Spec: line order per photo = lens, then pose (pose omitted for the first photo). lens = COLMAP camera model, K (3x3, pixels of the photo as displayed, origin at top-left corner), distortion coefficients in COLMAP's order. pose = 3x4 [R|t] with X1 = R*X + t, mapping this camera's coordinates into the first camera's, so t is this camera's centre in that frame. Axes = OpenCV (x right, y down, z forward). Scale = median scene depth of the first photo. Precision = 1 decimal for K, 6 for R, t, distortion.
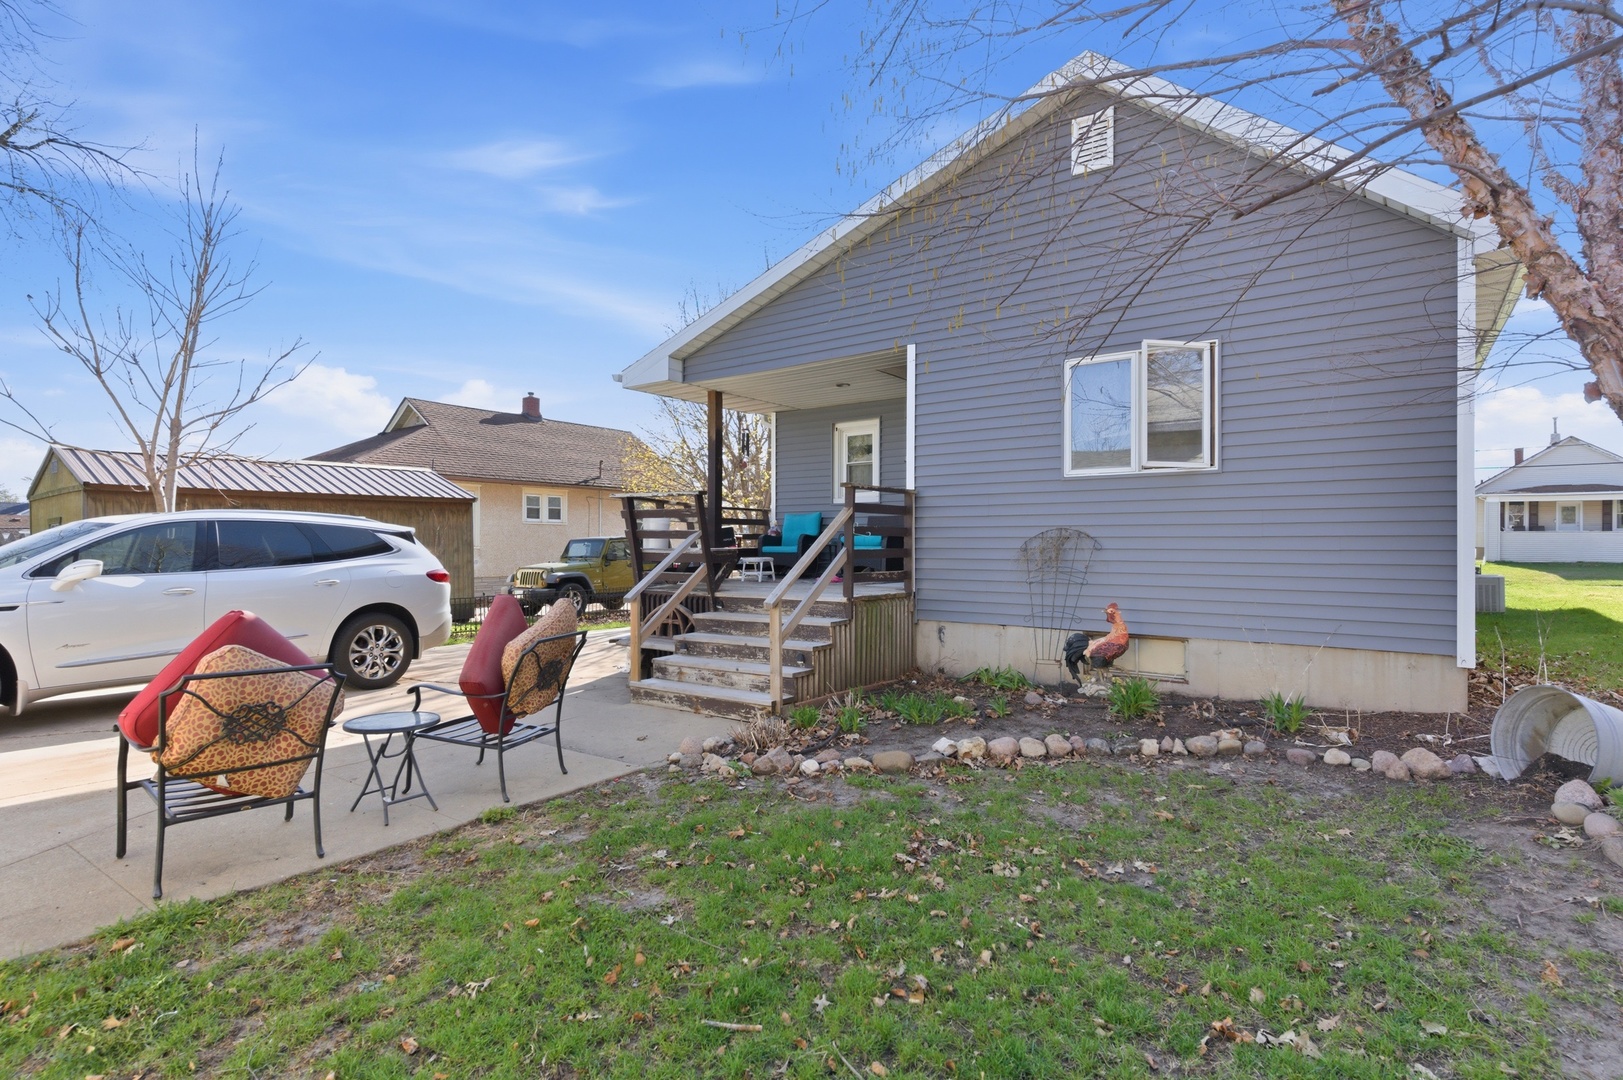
lens RADIAL K [[783.0, 0, 811.5], [0, 783.0, 540.0], [0, 0, 1]] dist [0.000569, -0.000325]
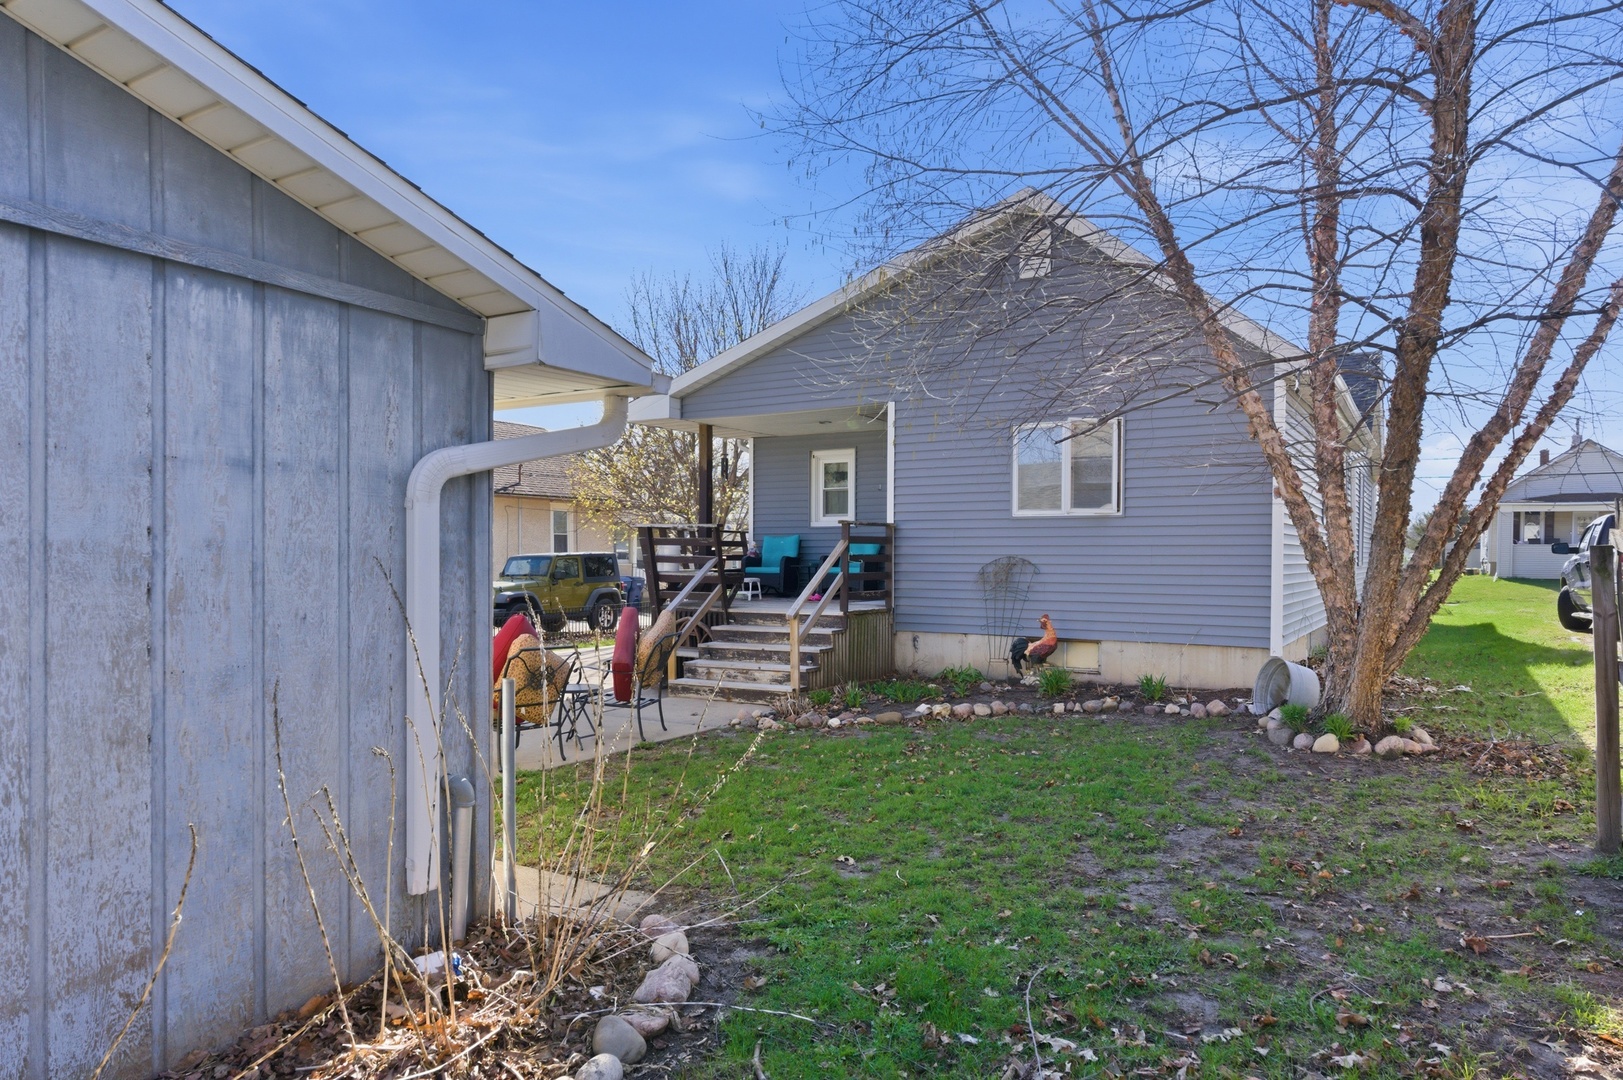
lens RADIAL K [[1019.8, 0, 813.2], [0, 1019.8, 566.6], [0, 0, 1]] dist [0.000245, 0.000830]
pose [[0.996461, 0.000406, 0.084050, -0.135951], [-0.001864, 0.999849, 0.017270, -0.026453], [-0.084030, -0.017366, 0.996312, -0.610078]]
